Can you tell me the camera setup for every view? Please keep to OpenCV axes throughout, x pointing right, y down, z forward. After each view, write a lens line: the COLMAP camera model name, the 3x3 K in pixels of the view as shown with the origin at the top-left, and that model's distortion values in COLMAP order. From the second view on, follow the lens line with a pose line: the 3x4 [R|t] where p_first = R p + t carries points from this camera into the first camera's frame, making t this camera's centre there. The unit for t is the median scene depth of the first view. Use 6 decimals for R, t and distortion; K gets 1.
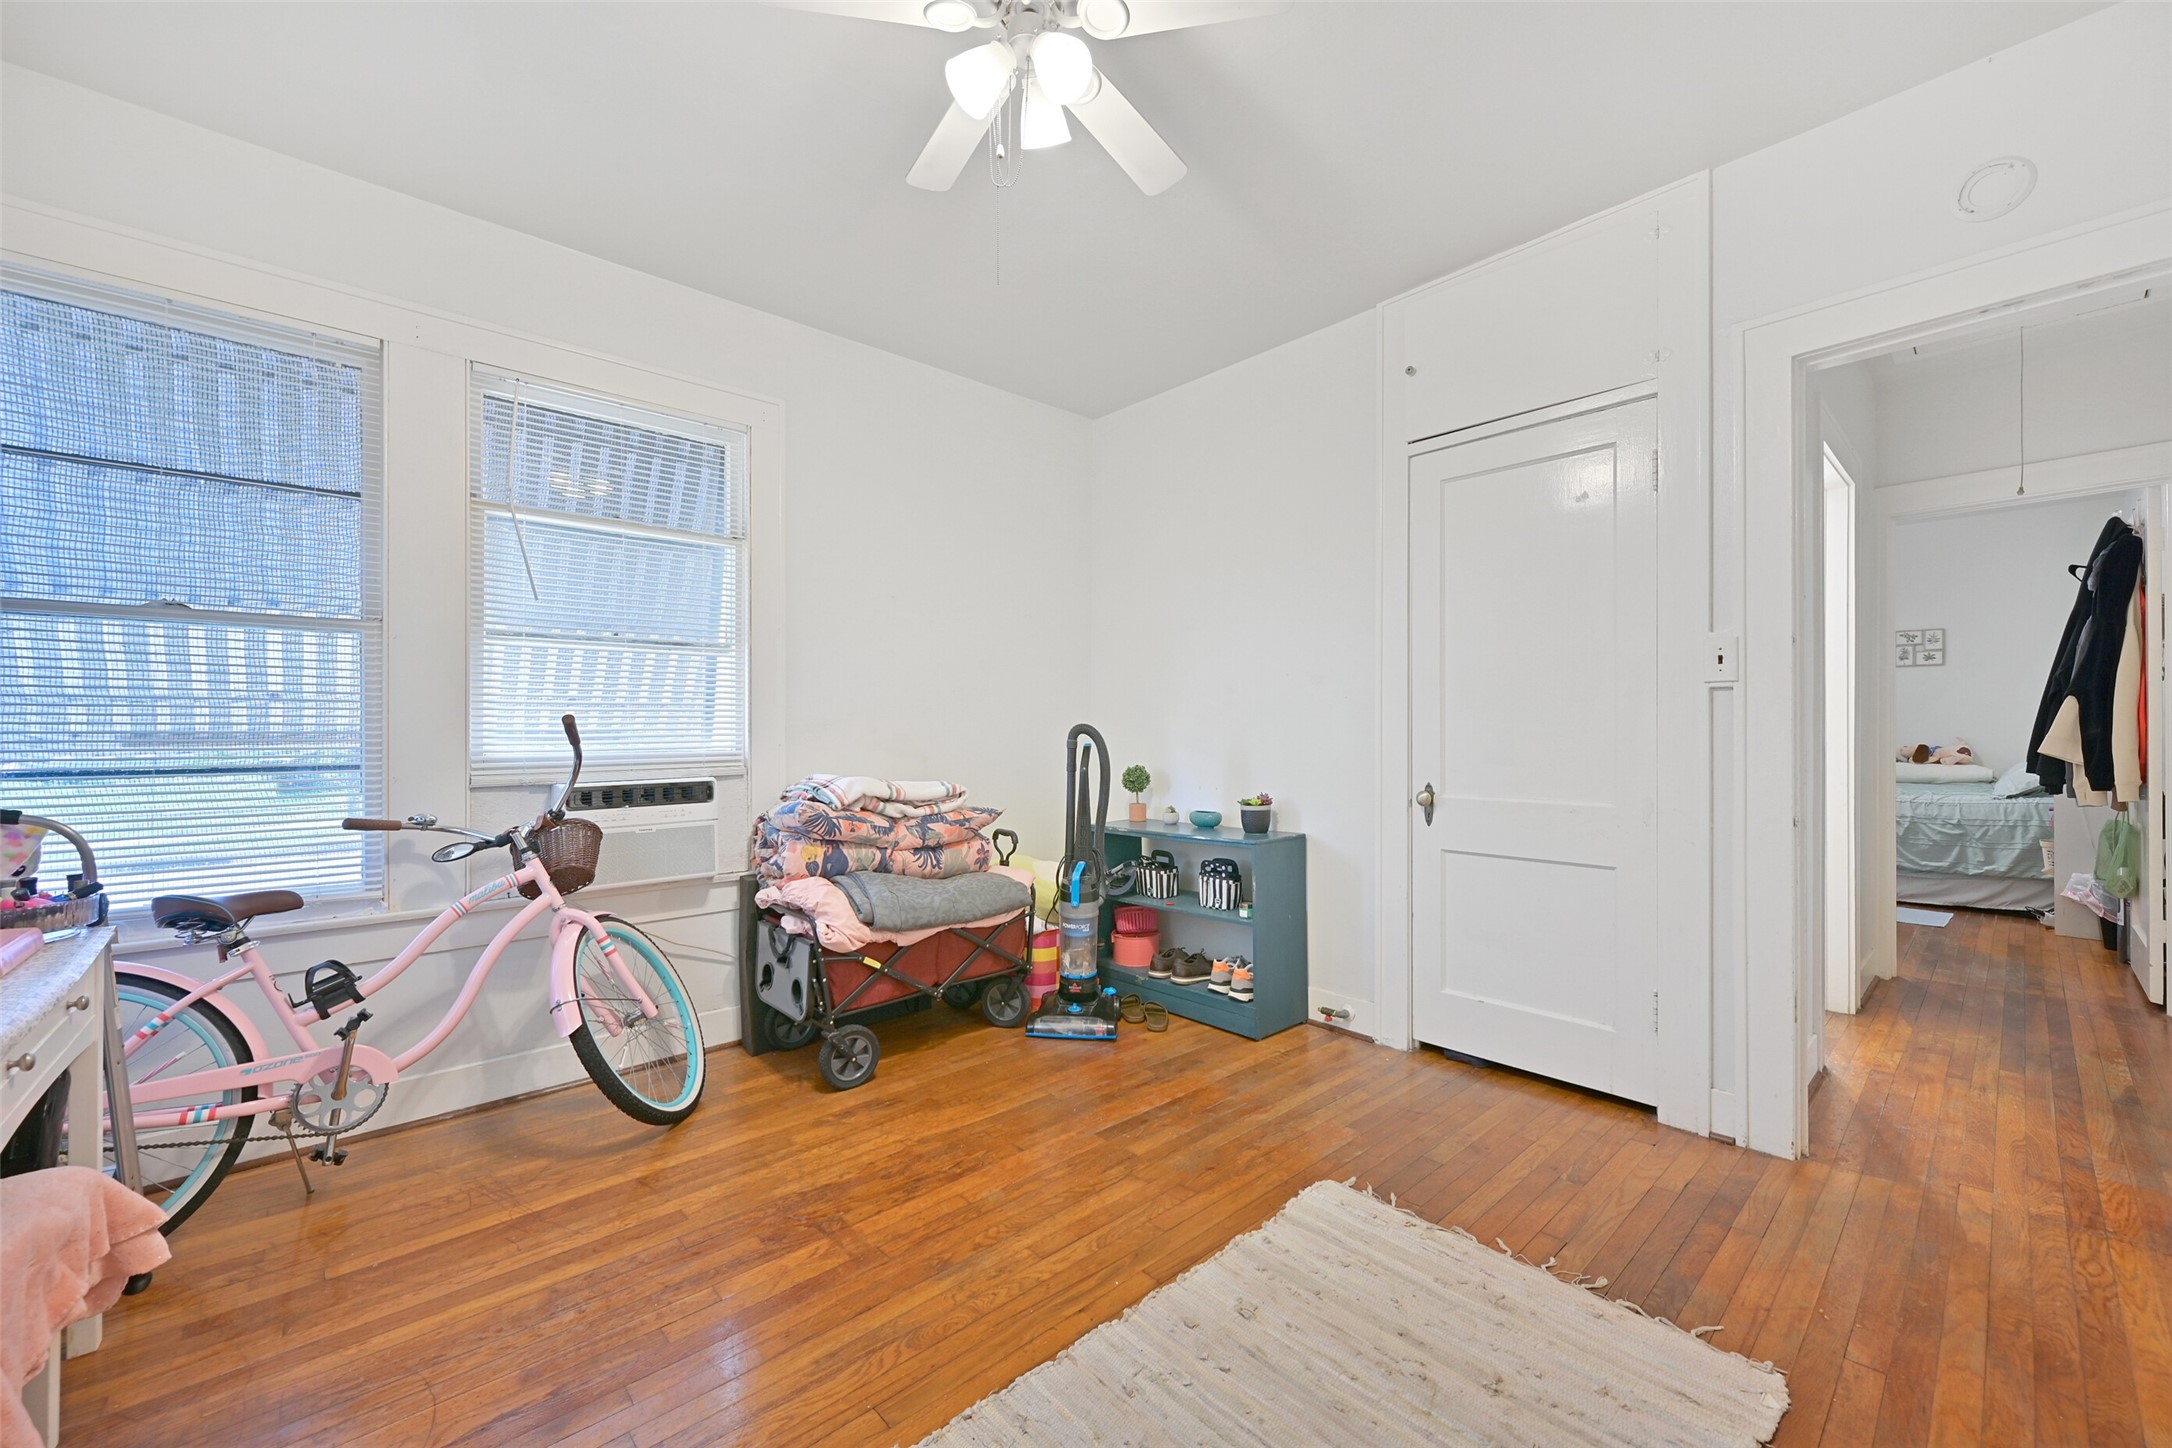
lens RADIAL K [[851.1, 0, 1096.7], [0, 851.1, 729.0], [0, 0, 1]] dist [-0.001305, 0.000516]
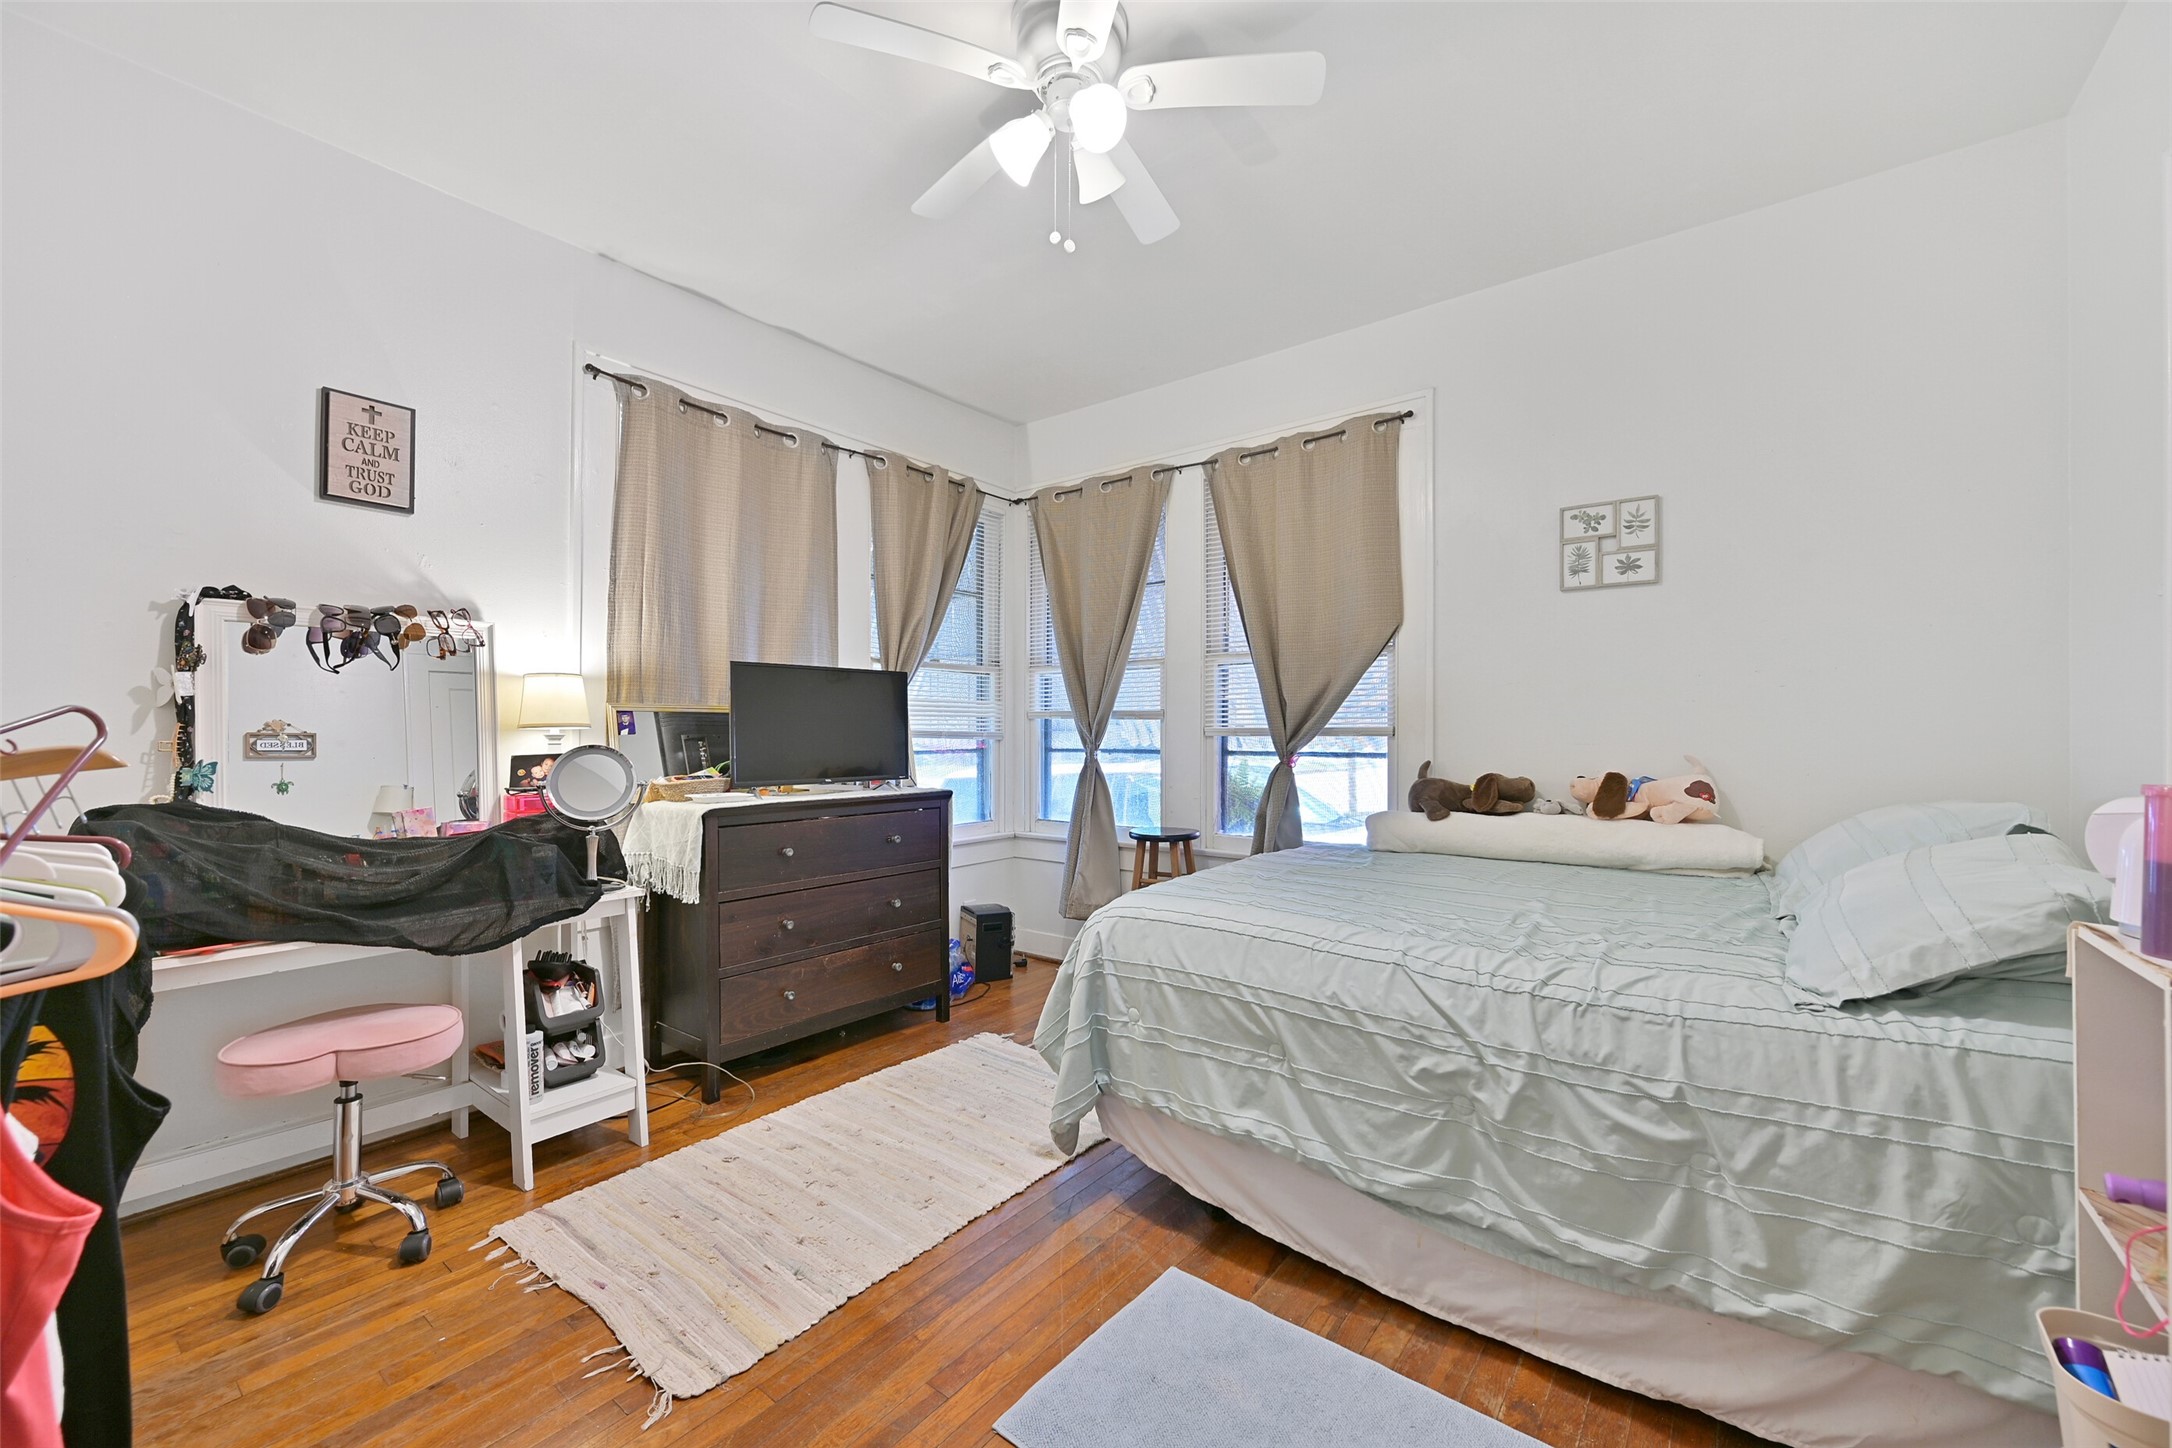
lens RADIAL K [[851.1, 0, 1096.7], [0, 851.1, 729.0], [0, 0, 1]] dist [-0.001305, 0.000516]
pose [[0.984741, 0.003861, 0.173984, 0.634713], [-0.002605, 0.999969, -0.007443, 0.000609], [-0.174008, 0.006876, 0.984720, 0.619951]]
